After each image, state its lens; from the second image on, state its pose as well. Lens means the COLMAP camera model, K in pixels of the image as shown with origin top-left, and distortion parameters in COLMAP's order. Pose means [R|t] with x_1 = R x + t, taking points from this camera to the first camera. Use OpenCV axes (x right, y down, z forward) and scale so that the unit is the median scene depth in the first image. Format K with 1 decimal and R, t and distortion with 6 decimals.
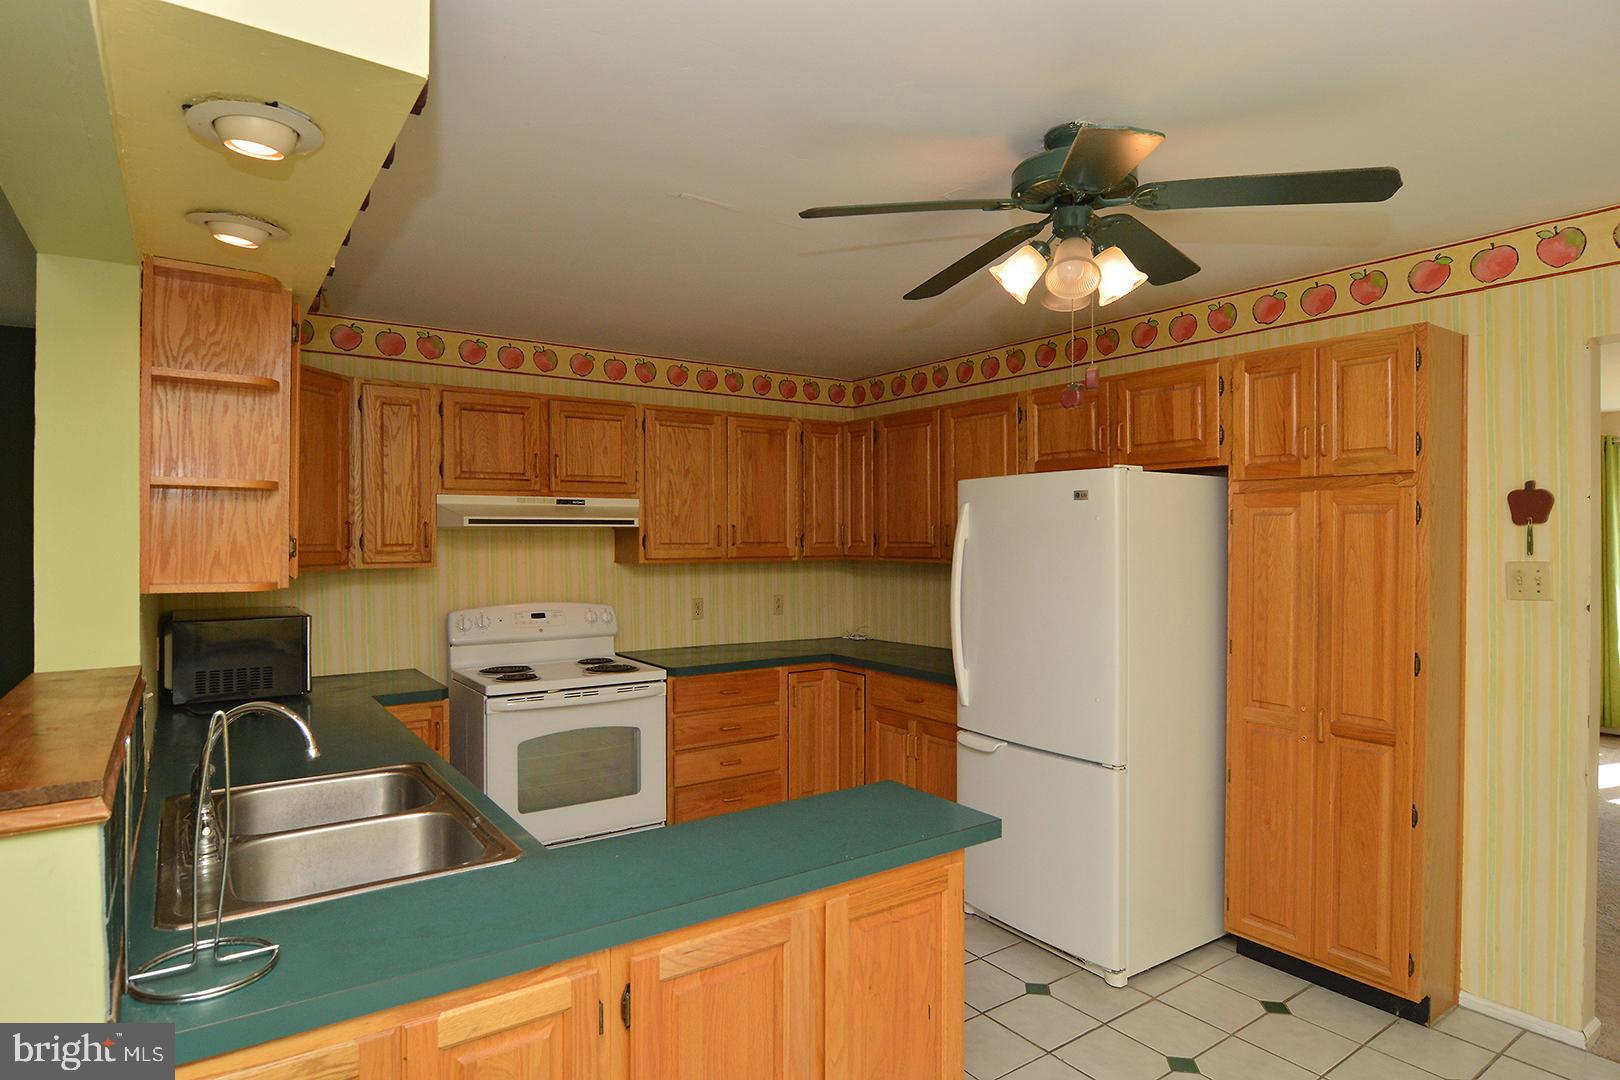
lens RADIAL K [[882.7, 0, 797.9], [0, 882.7, 542.4], [0, 0, 1]] dist [-0.011813, -0.005157]
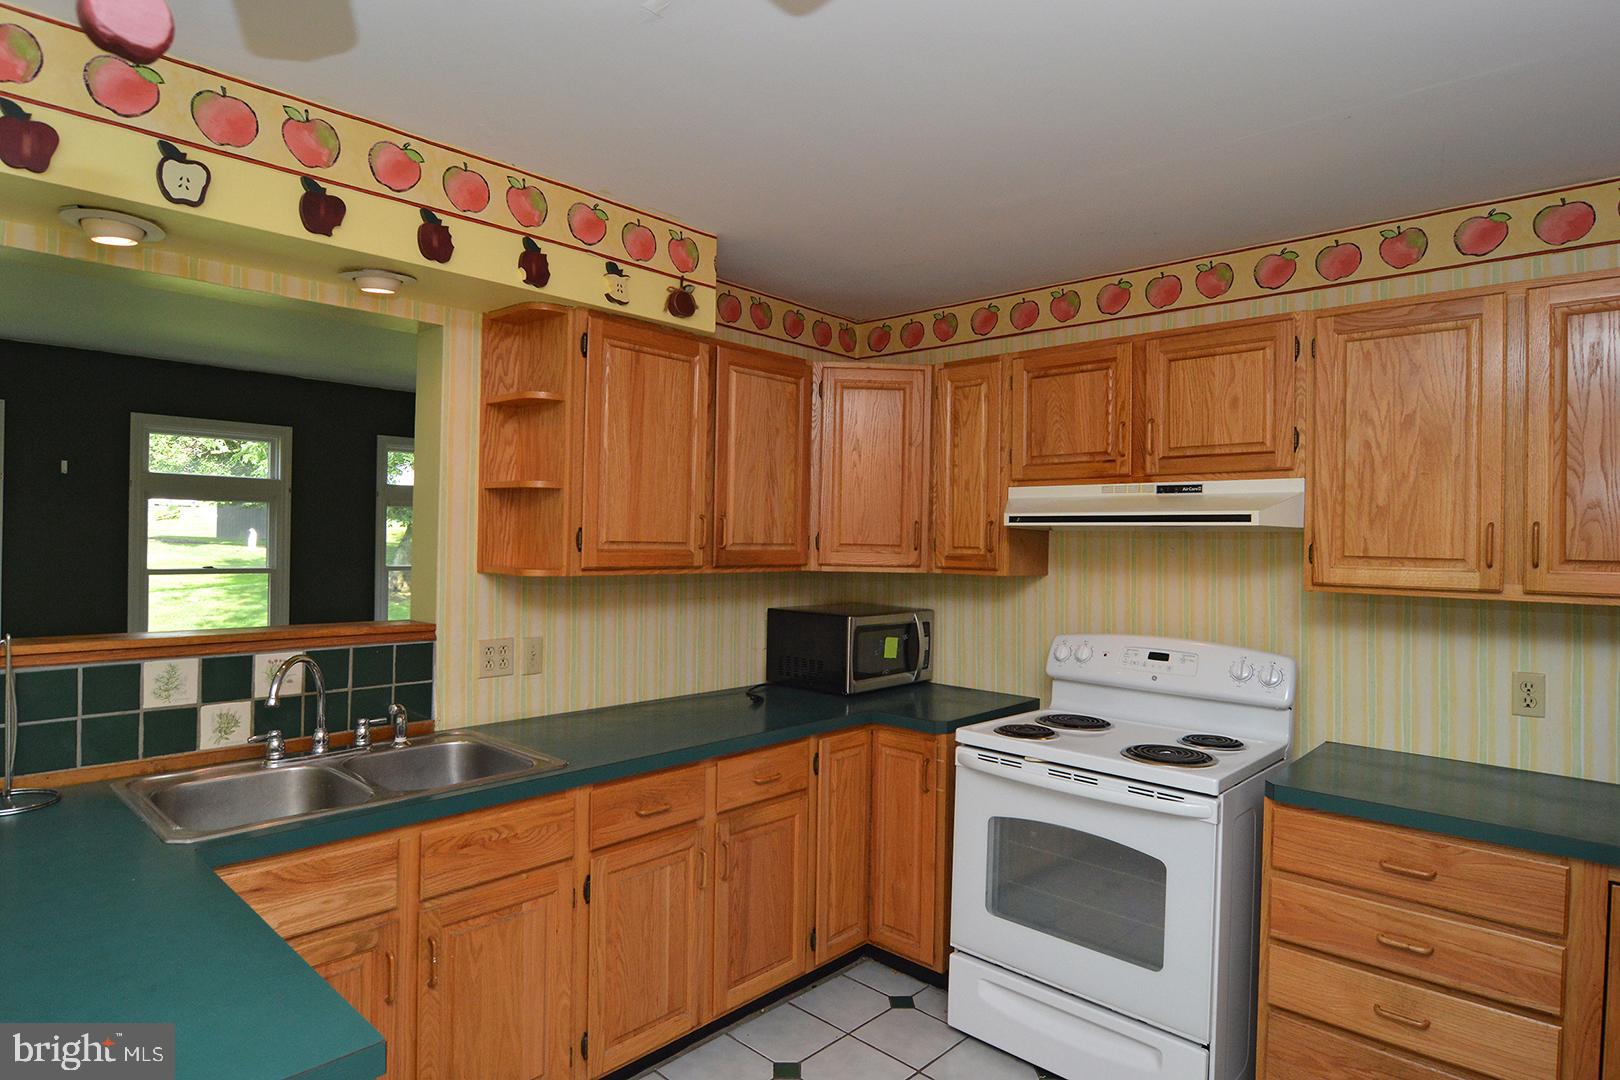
lens RADIAL K [[882.7, 0, 818.2], [0, 882.7, 539.5], [0, 0, 1]] dist [-0.011813, -0.005157]
pose [[0.218695, 0.005965, -0.975775, 0.377126], [-0.025564, 0.999673, 0.000381, -0.001805], [0.975458, 0.024861, 0.218776, 0.694989]]
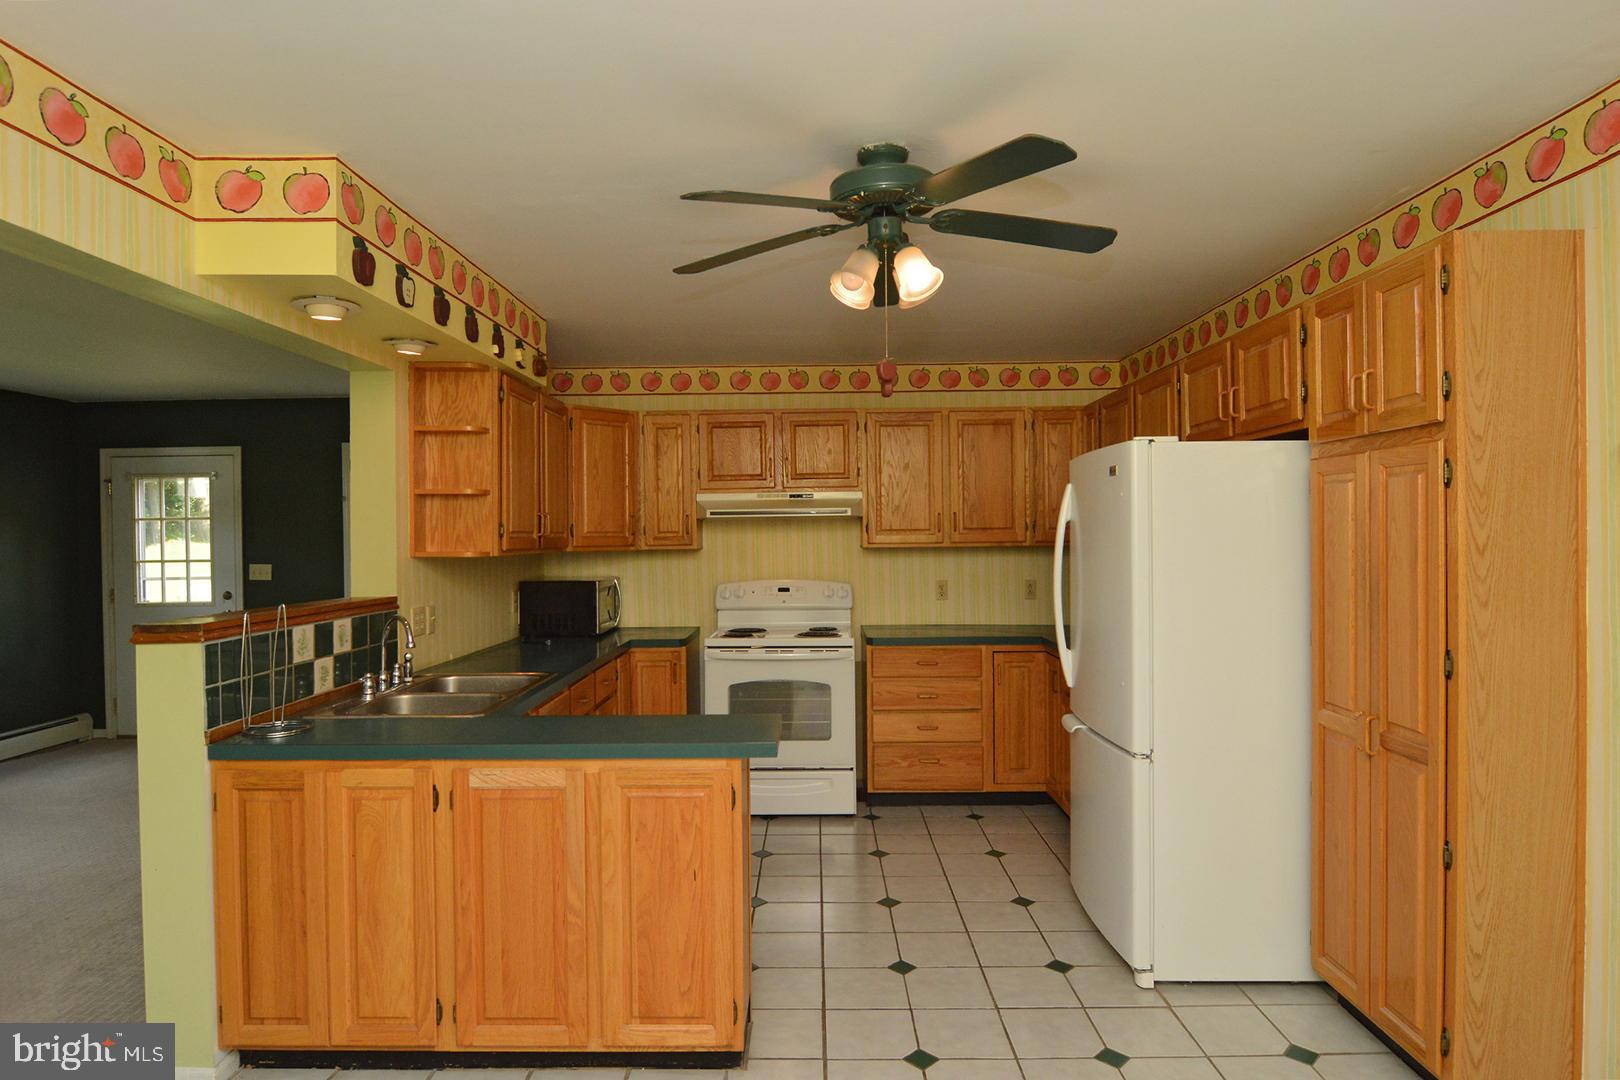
lens RADIAL K [[882.7, 0, 802.6], [0, 882.7, 540.8], [0, 0, 1]] dist [-0.011813, -0.005157]
pose [[0.814730, -0.004963, -0.579819, 0.523156], [0.006136, 0.999981, 0.000063, 0.018221], [0.579808, -0.003609, 0.814745, 0.012510]]
